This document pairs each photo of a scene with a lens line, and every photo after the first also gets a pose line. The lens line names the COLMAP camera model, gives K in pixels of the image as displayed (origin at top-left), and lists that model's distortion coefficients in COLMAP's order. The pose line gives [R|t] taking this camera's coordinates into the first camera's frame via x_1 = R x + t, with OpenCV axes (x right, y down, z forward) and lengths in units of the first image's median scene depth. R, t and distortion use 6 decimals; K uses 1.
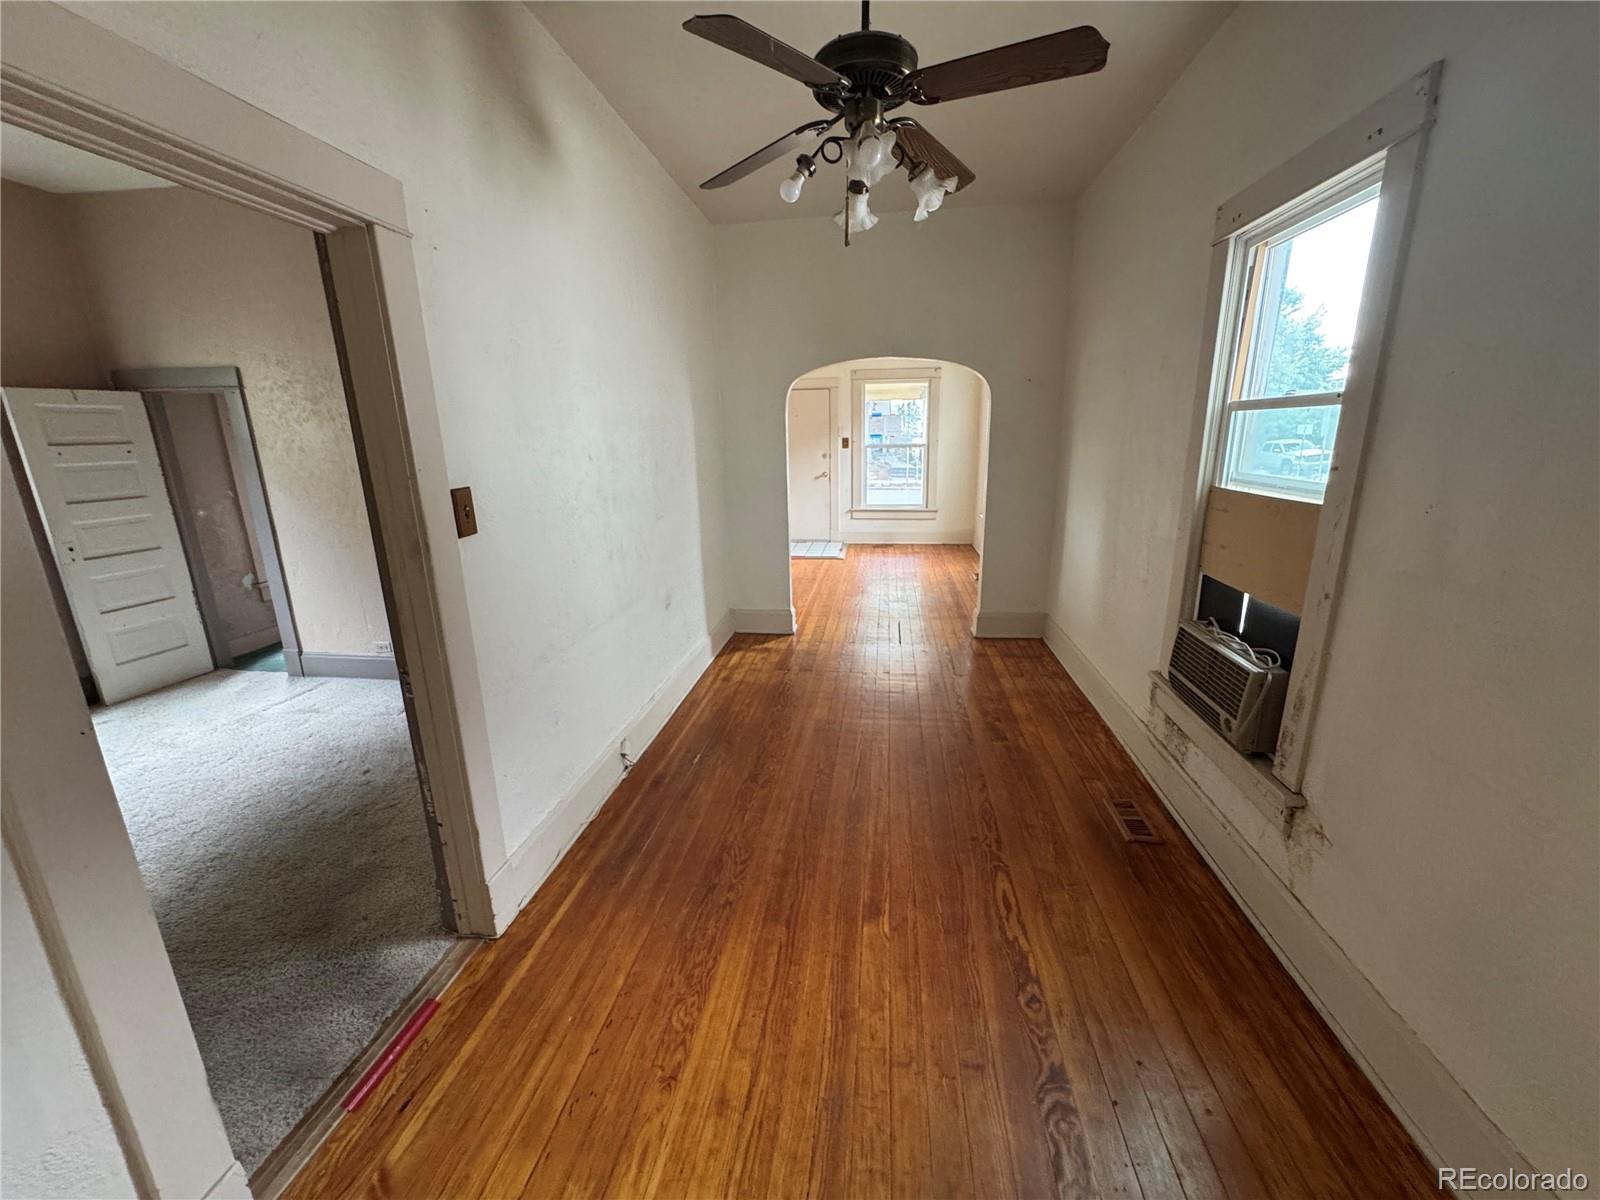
lens RADIAL K [[643.9, 0, 804.3], [0, 643.9, 593.2], [0, 0, 1]] dist [-0.001582, 0.000269]
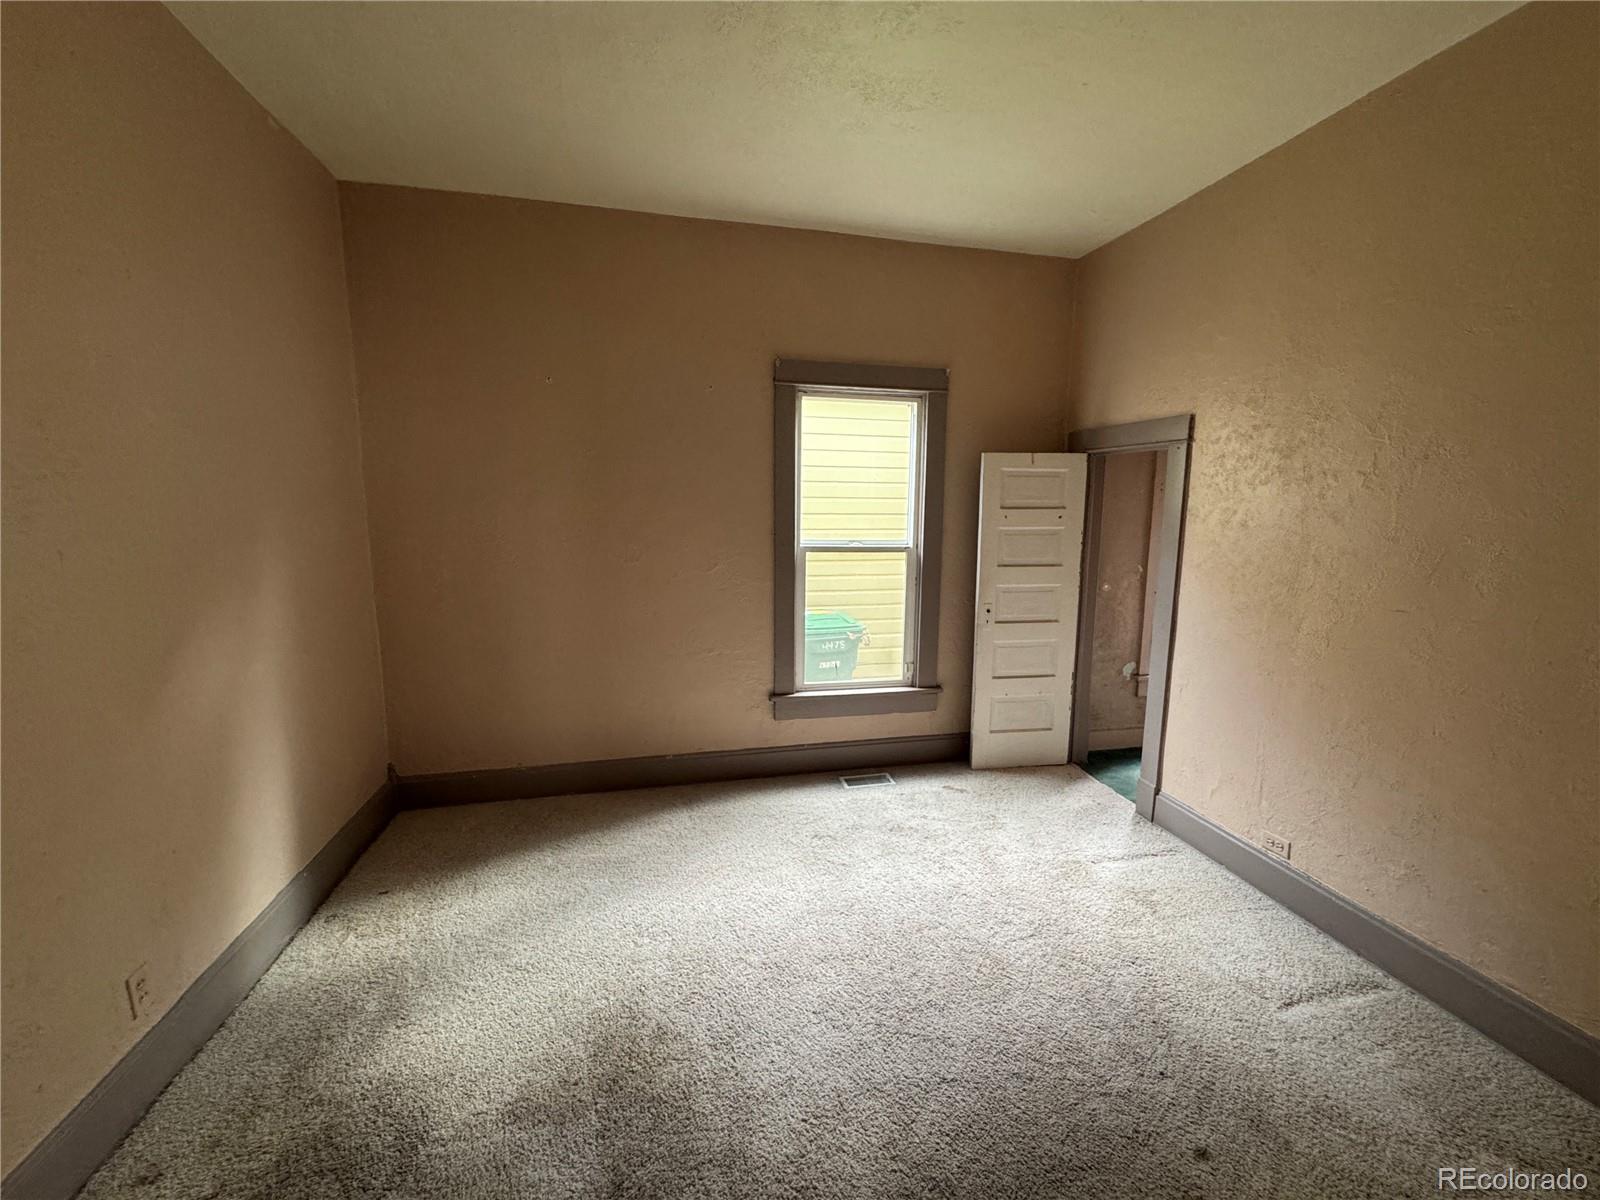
lens RADIAL K [[643.9, 0, 799.9], [0, 643.9, 595.6], [0, 0, 1]] dist [-0.001582, 0.000269]
pose [[0.344386, 0.153298, -0.926228, -0.302349], [-0.247008, 0.966615, 0.068141, -0.081041], [0.905751, 0.205319, 0.370755, 0.338740]]
